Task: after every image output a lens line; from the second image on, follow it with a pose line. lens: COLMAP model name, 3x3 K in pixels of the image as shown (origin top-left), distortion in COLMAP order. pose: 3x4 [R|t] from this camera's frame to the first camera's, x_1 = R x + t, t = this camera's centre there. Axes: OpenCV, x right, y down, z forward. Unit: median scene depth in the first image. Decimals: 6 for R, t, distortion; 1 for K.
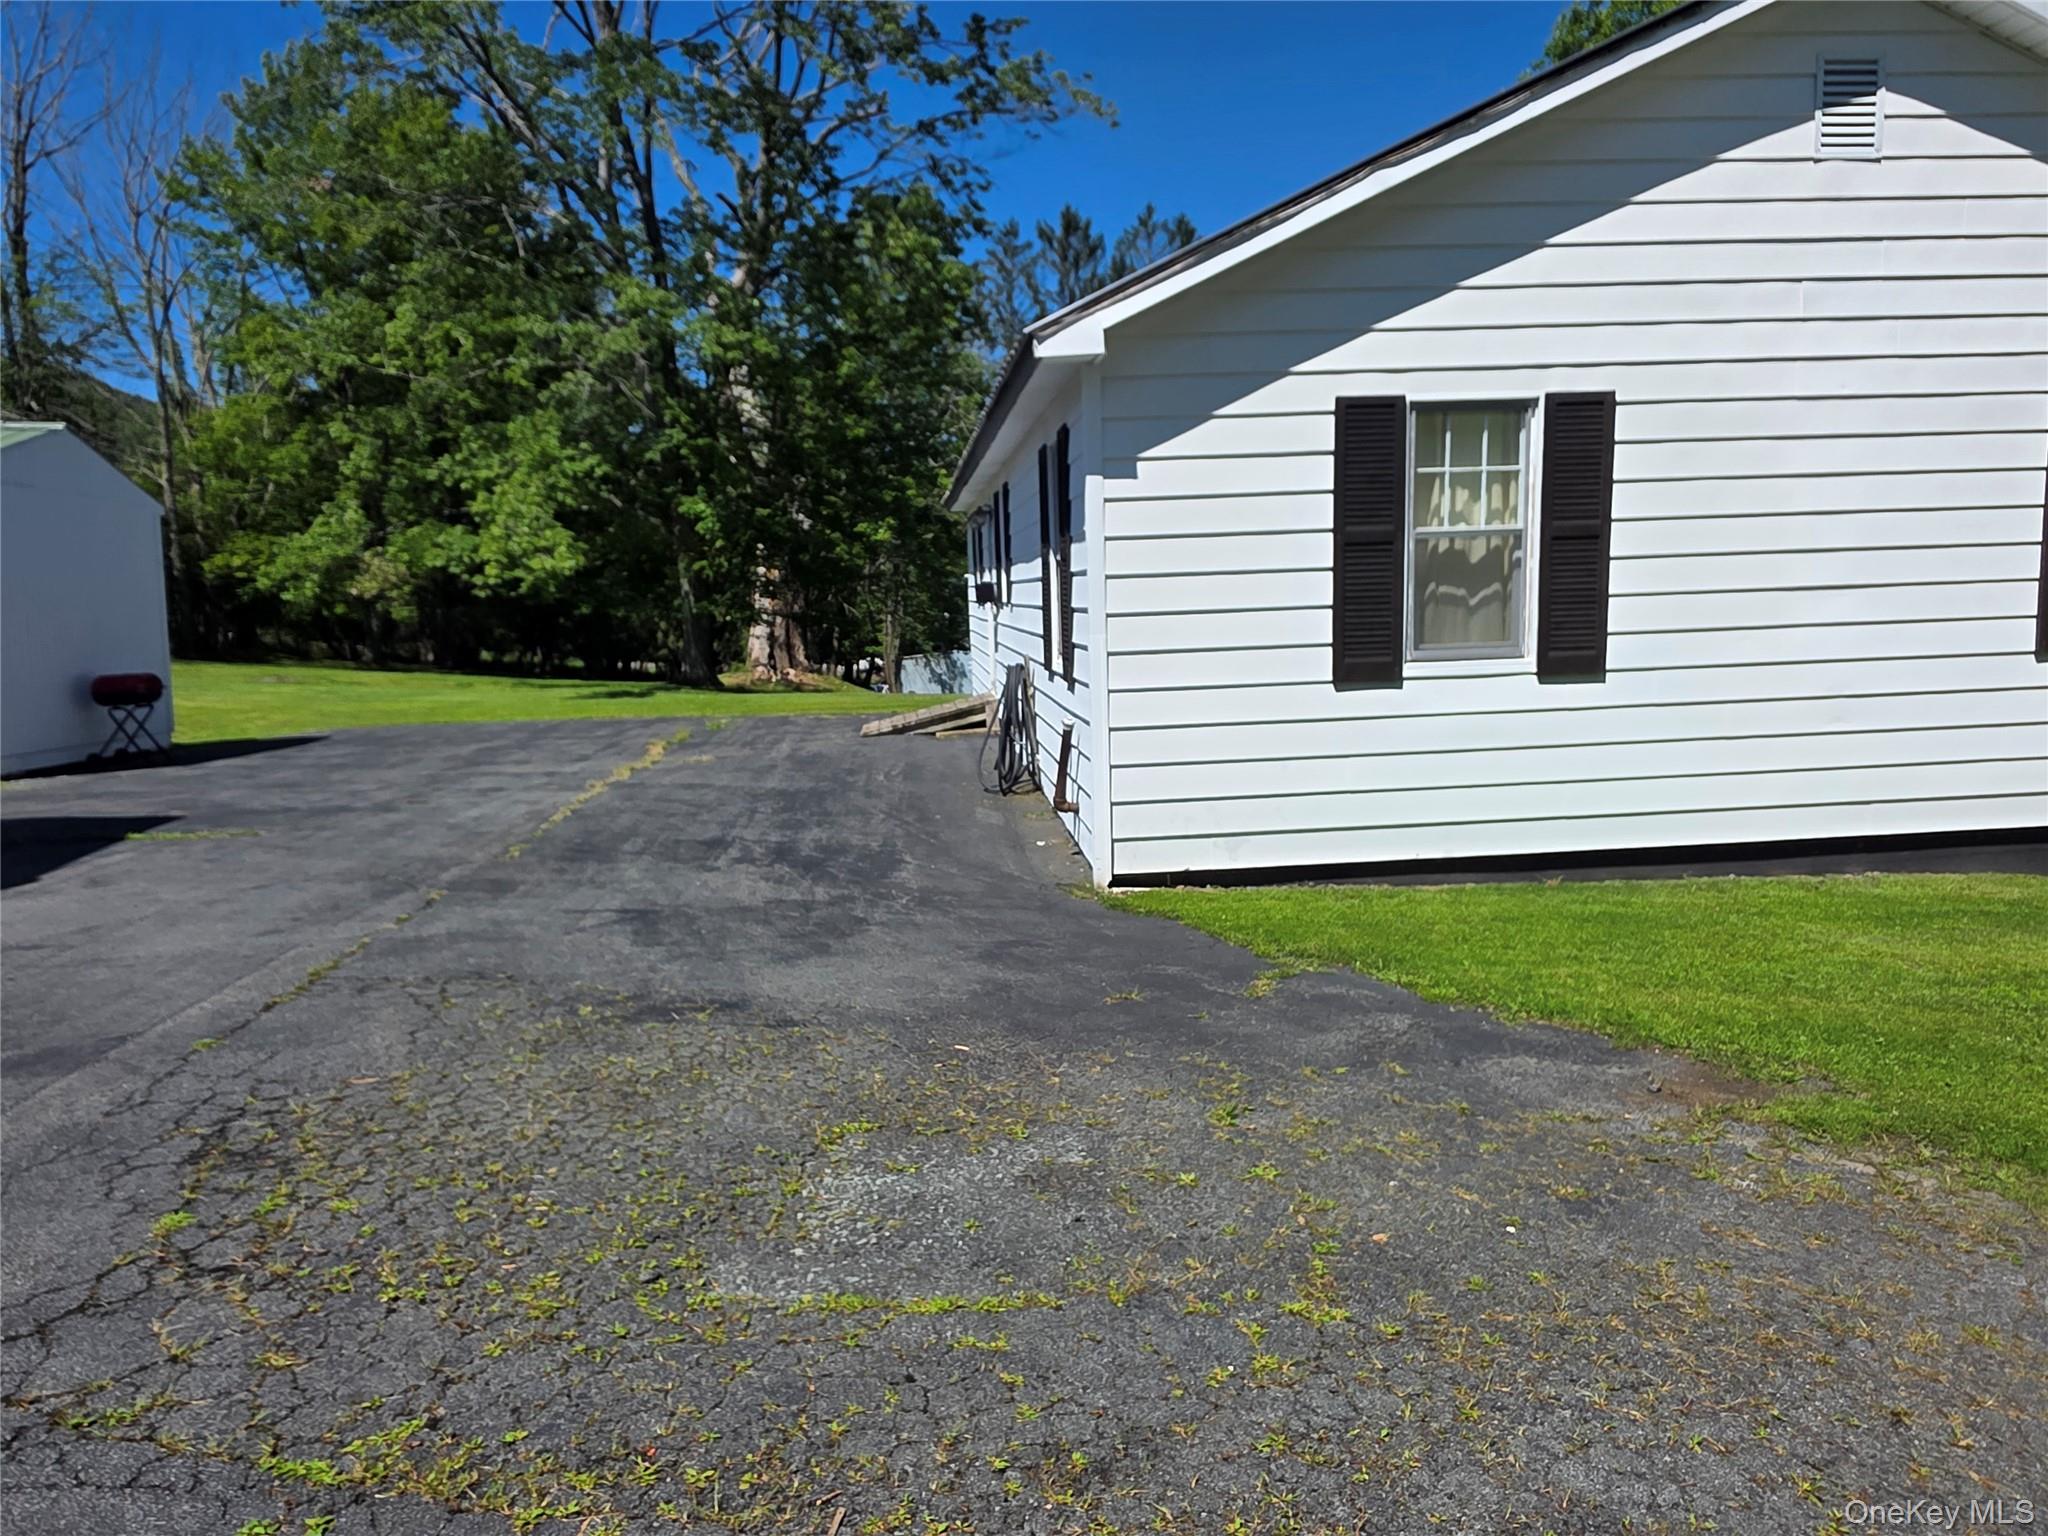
lens RADIAL K [[1358.0, 0, 1009.3], [0, 1358.0, 800.4], [0, 0, 1]] dist [0.004576, -0.004144]
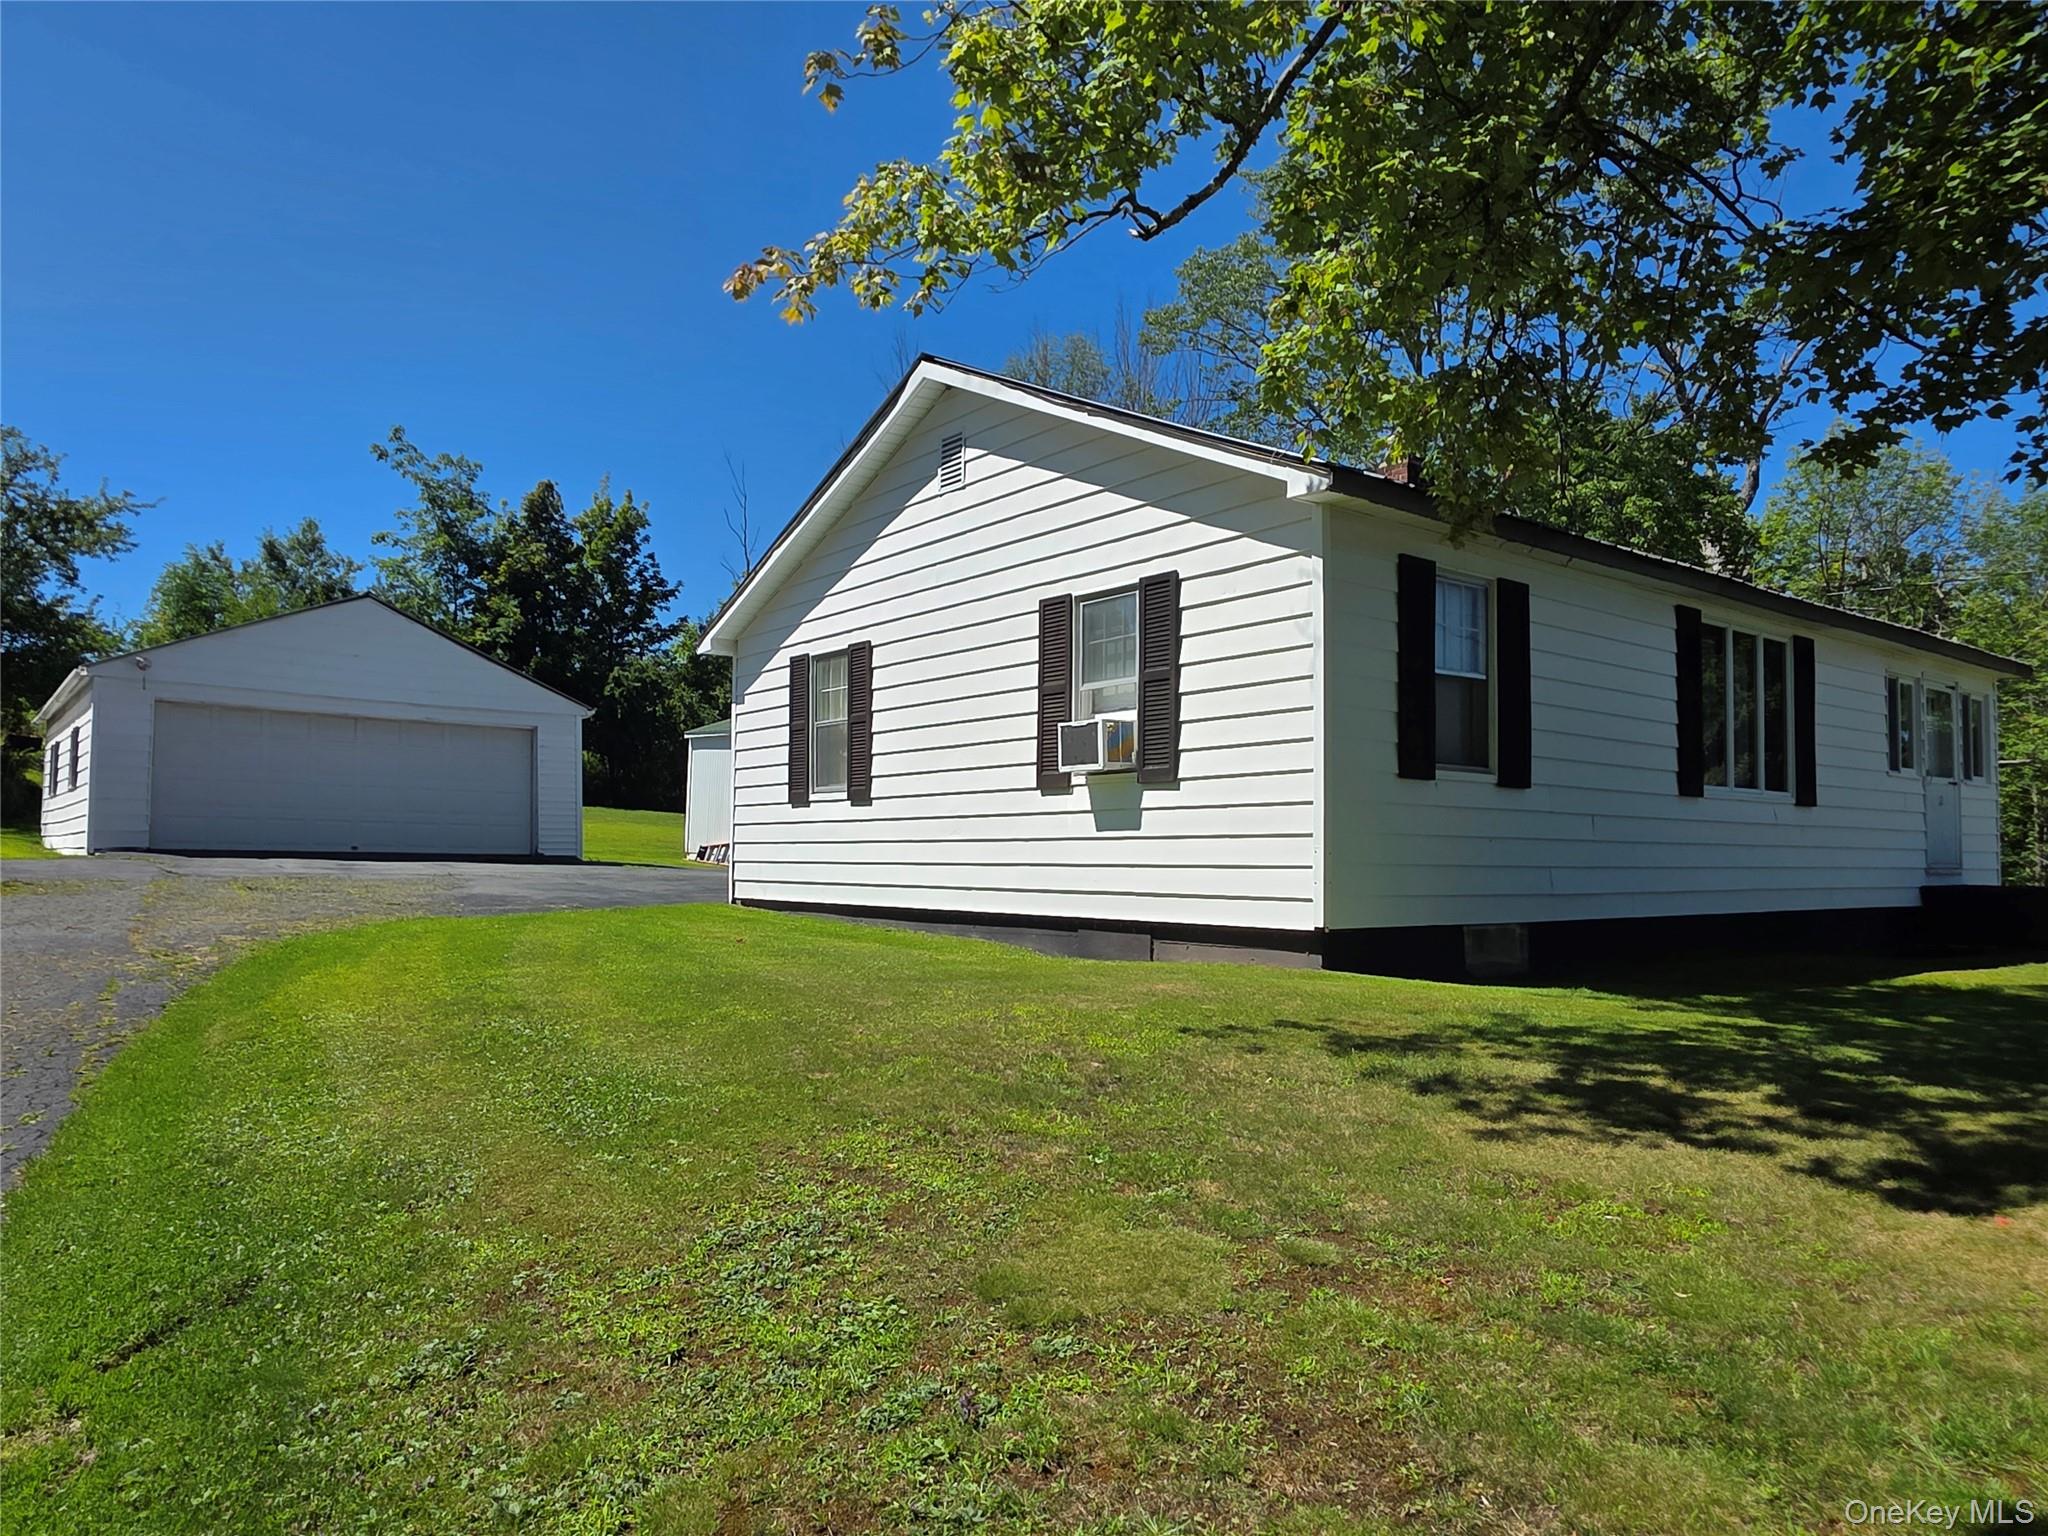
lens RADIAL K [[1358.0, 0, 1011.7], [0, 1358.0, 794.3], [0, 0, 1]] dist [0.004576, -0.004144]
pose [[0.548382, -0.000691, -0.836228, 1.984409], [-0.152991, 0.983038, -0.101140, 0.045085], [0.822114, 0.183398, 0.538975, 0.230971]]
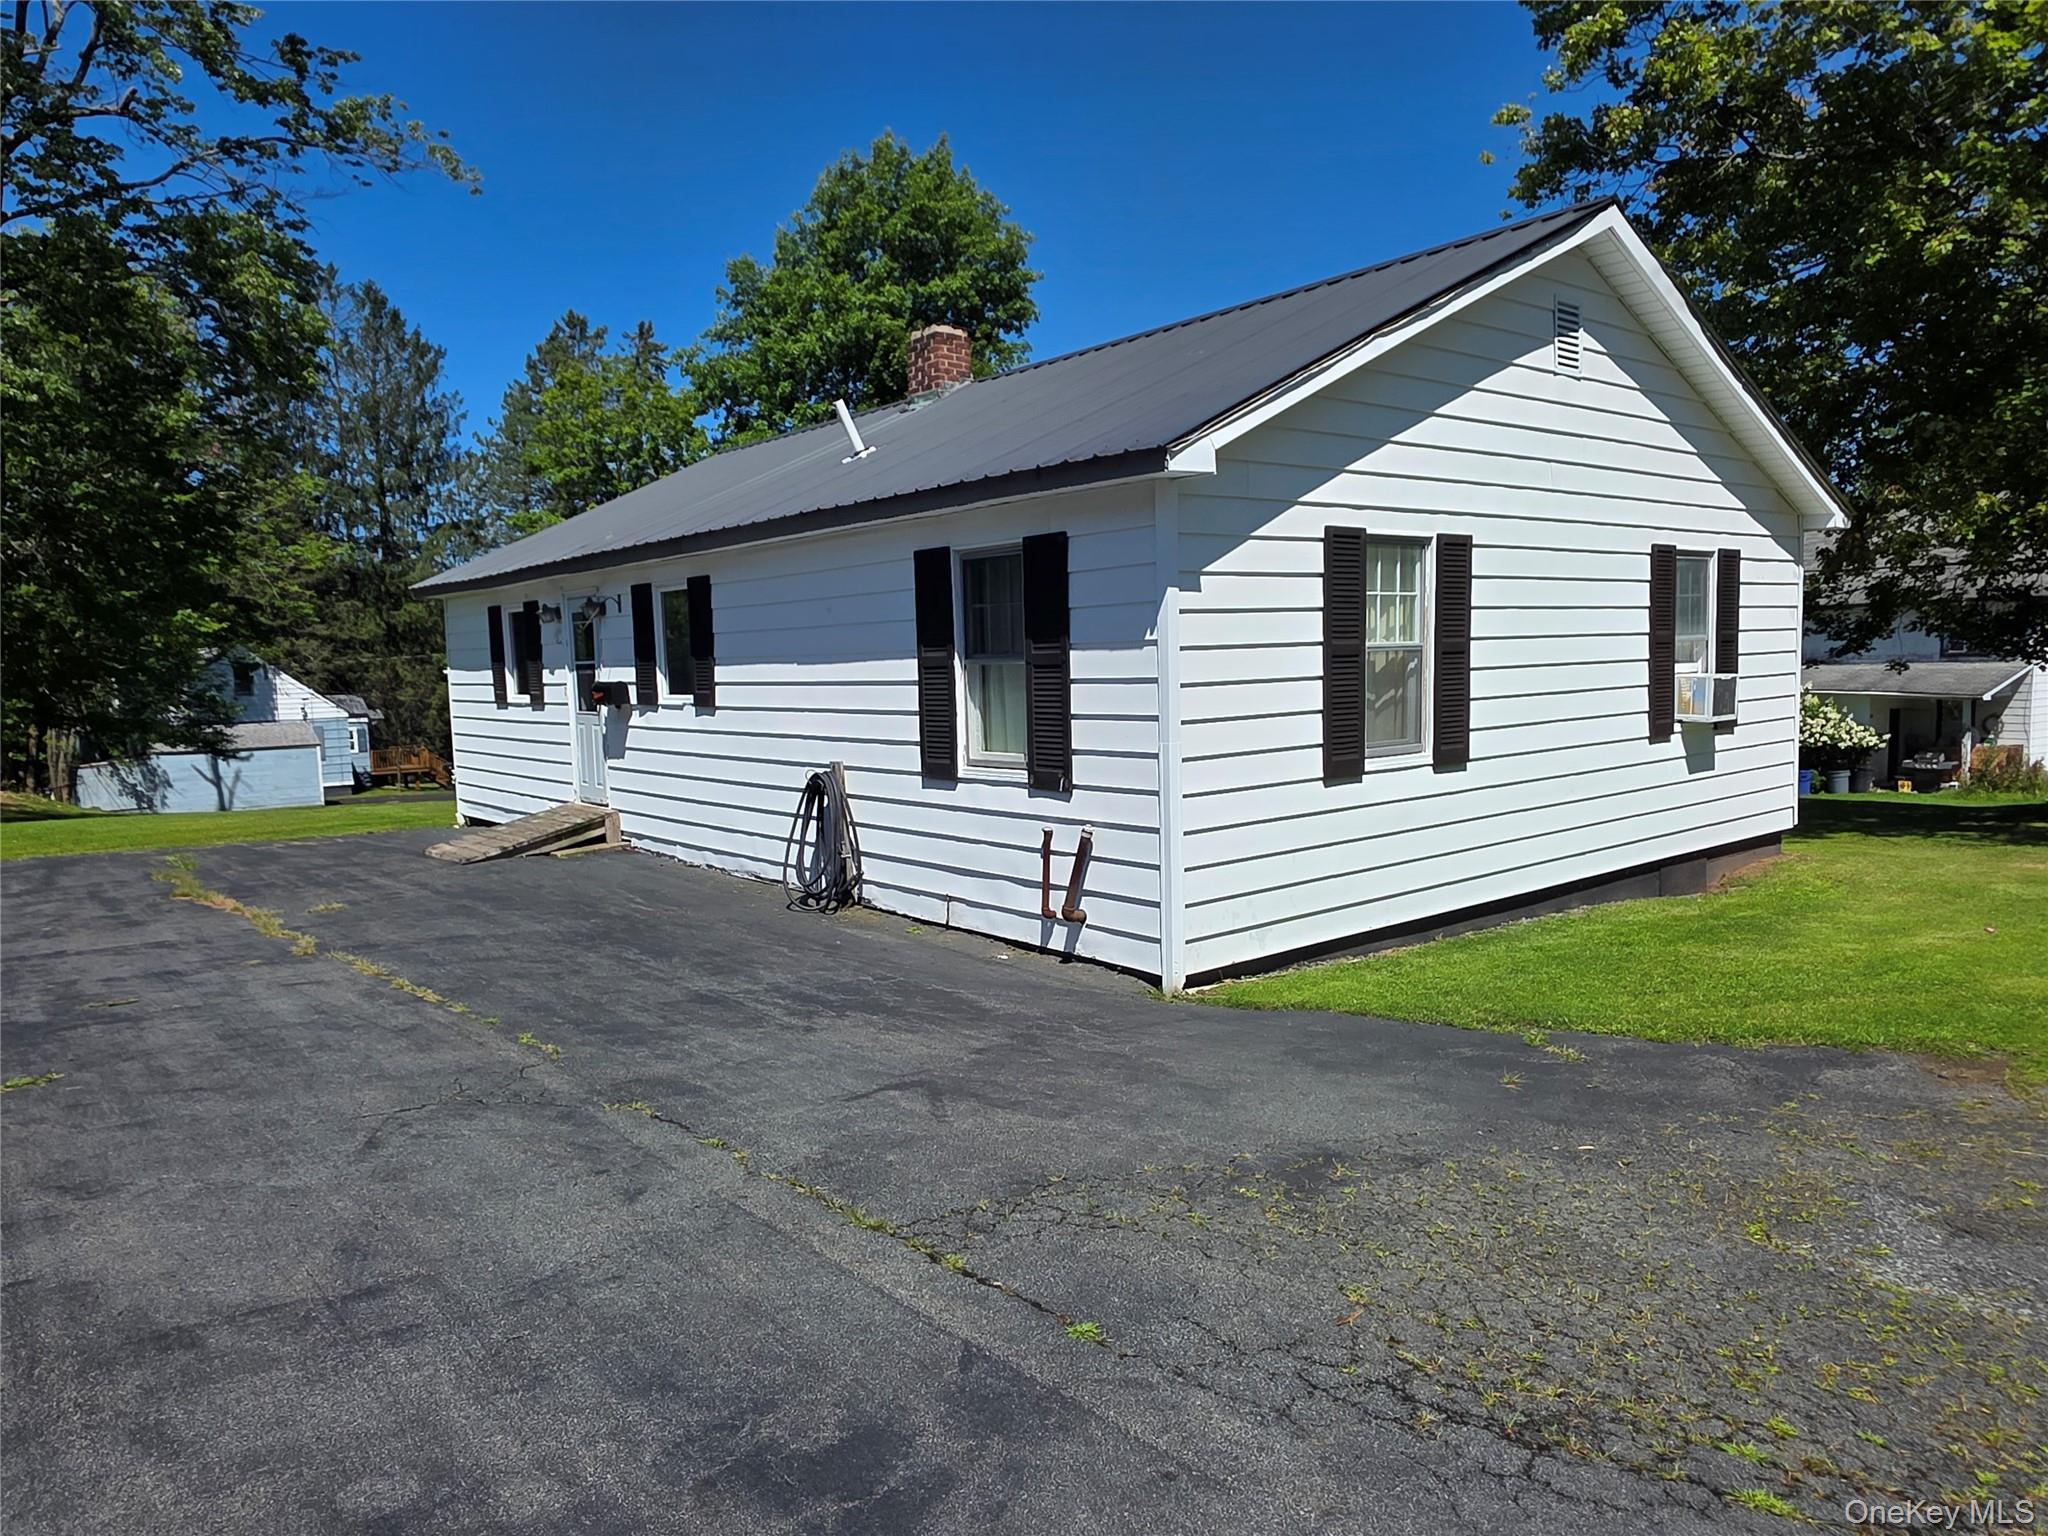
lens RADIAL K [[1358.0, 0, 1008.3], [0, 1358.0, 792.5], [0, 0, 1]] dist [0.004576, -0.004144]
pose [[0.827564, -0.045967, 0.559486, -0.593209], [0.085571, 0.995324, -0.044798, -0.047916], [-0.554811, 0.084949, 0.827628, 0.224590]]
